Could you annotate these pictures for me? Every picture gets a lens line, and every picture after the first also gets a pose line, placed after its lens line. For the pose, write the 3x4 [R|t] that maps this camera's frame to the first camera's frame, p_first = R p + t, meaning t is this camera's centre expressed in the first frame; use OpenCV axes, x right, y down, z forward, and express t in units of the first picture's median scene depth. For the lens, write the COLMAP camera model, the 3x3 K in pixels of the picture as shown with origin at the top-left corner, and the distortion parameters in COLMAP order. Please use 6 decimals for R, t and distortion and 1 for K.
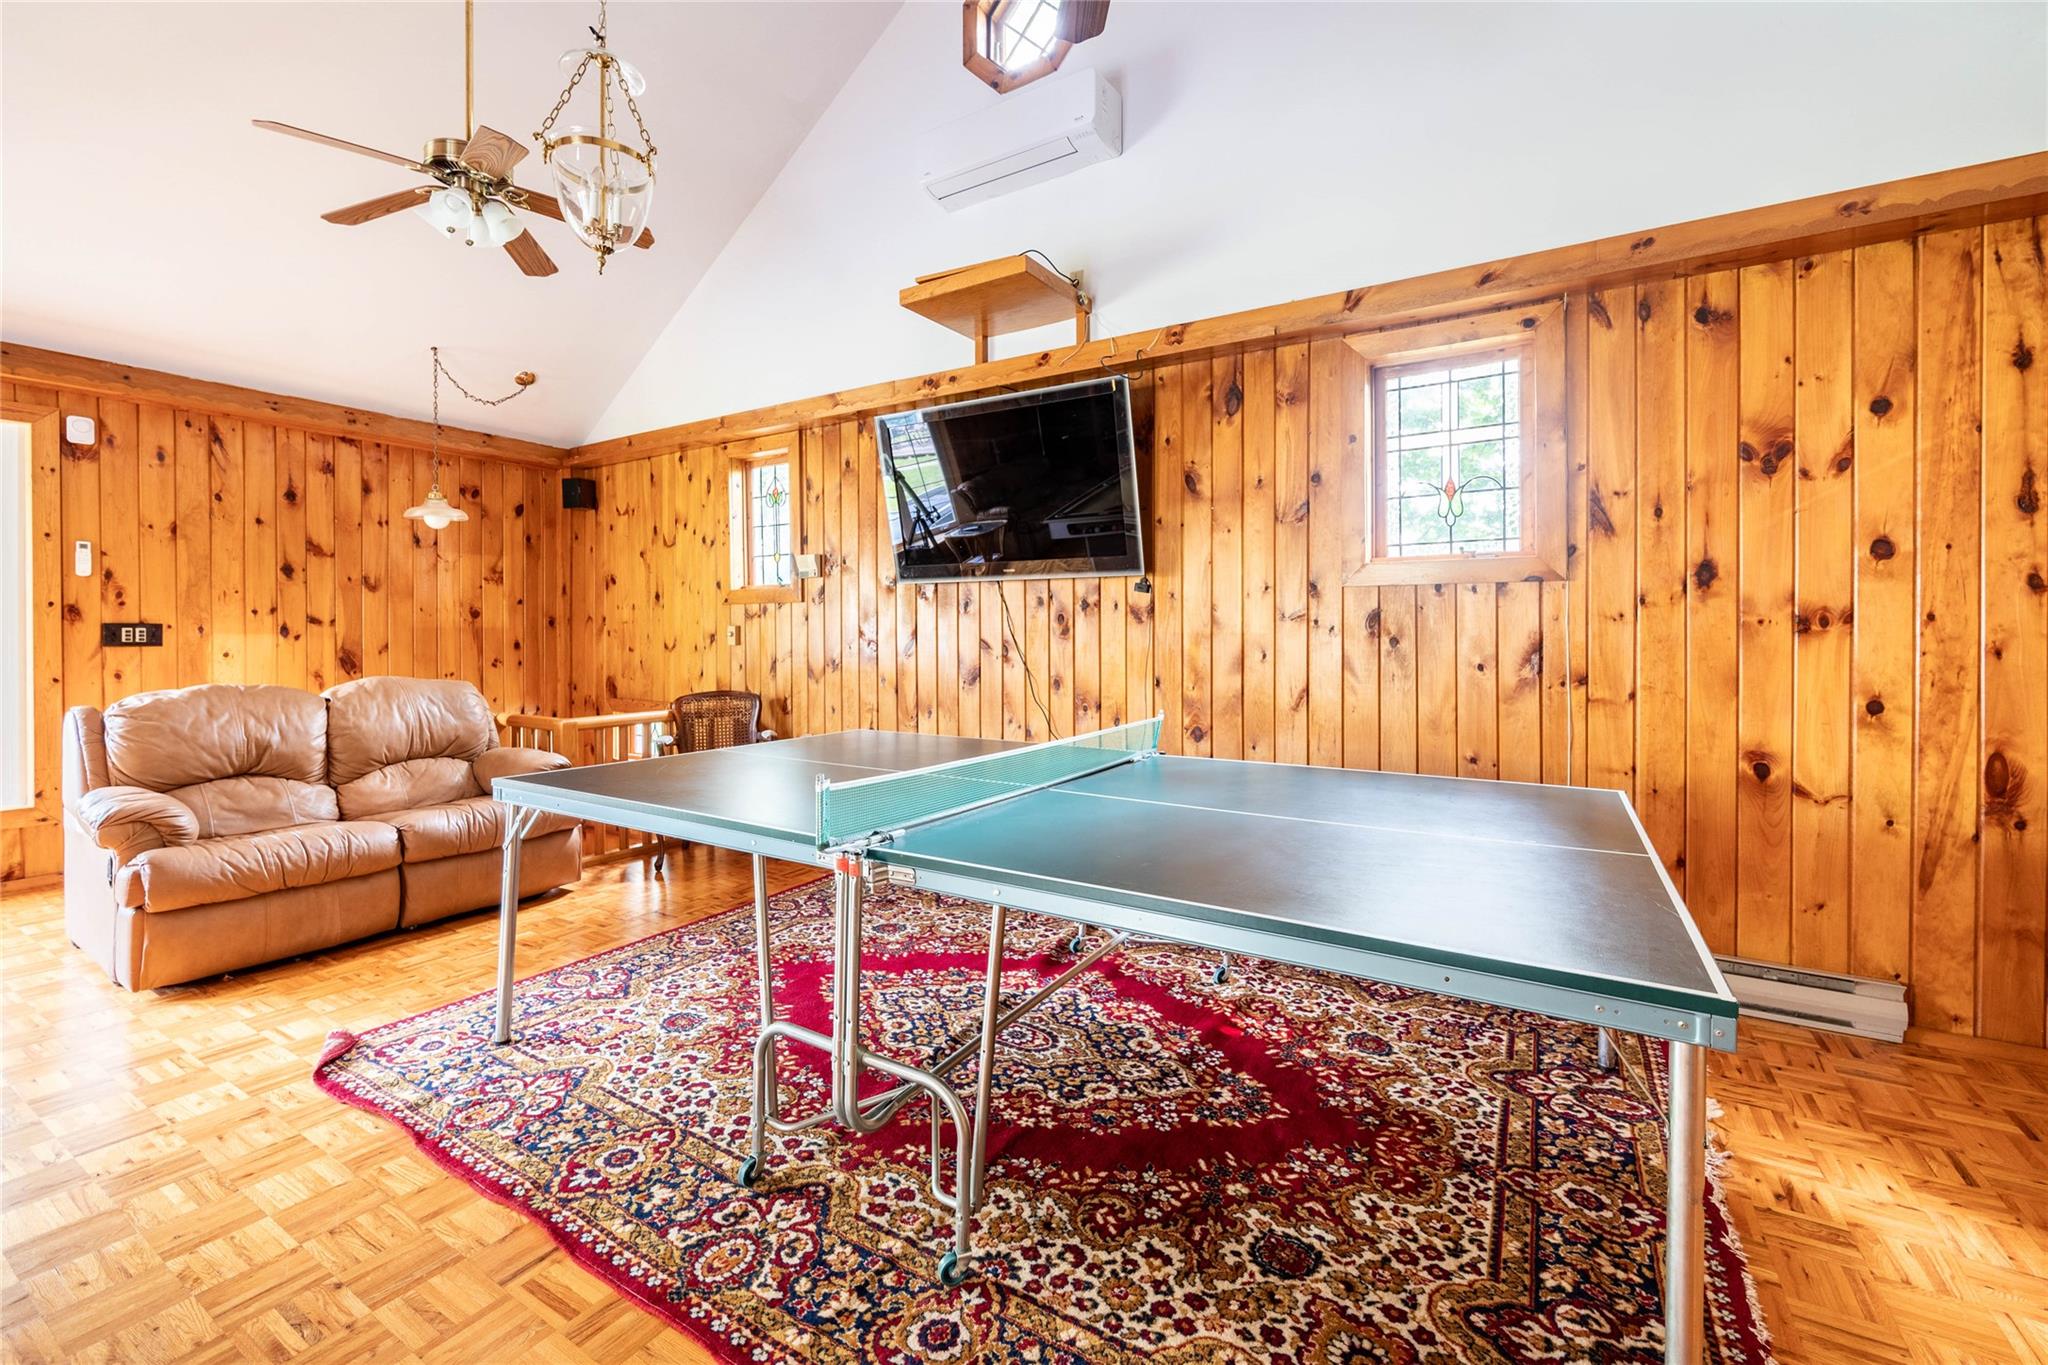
lens RADIAL K [[860.5, 0, 1018.3], [0, 860.5, 665.6], [0, 0, 1]] dist [0.001763, -0.000505]
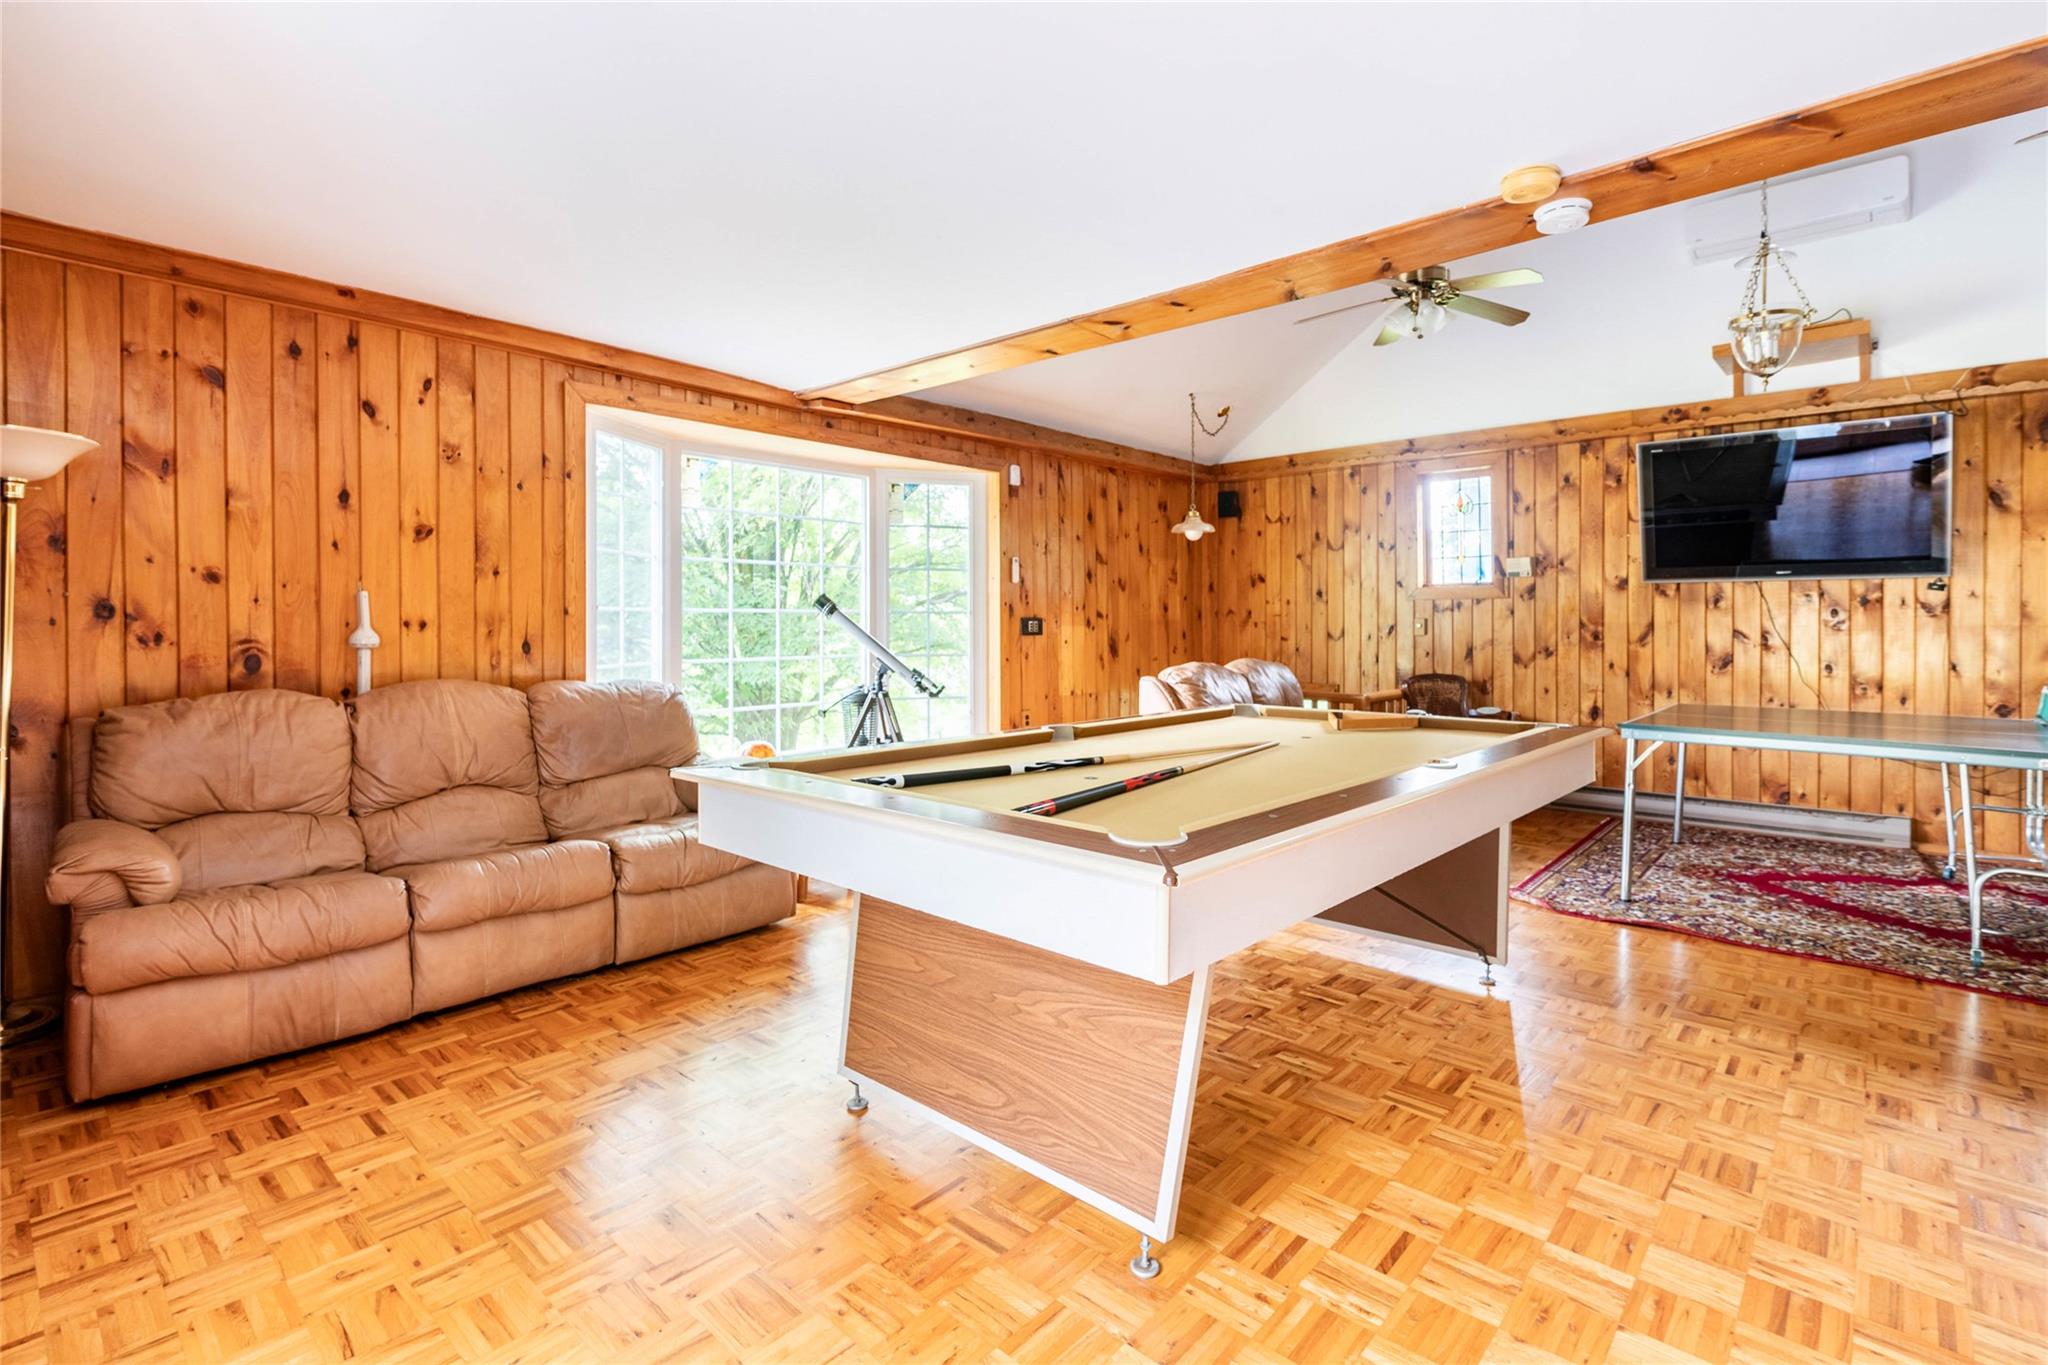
lens RADIAL K [[951.1, 0, 1025.6], [0, 951.1, 663.5], [0, 0, 1]] dist [-0.018690, -0.000592]
pose [[0.982772, 0.006582, -0.184704, -0.665142], [-0.005715, 0.999970, 0.005229, 0.011858], [0.184733, -0.004084, 0.982780, -0.384111]]
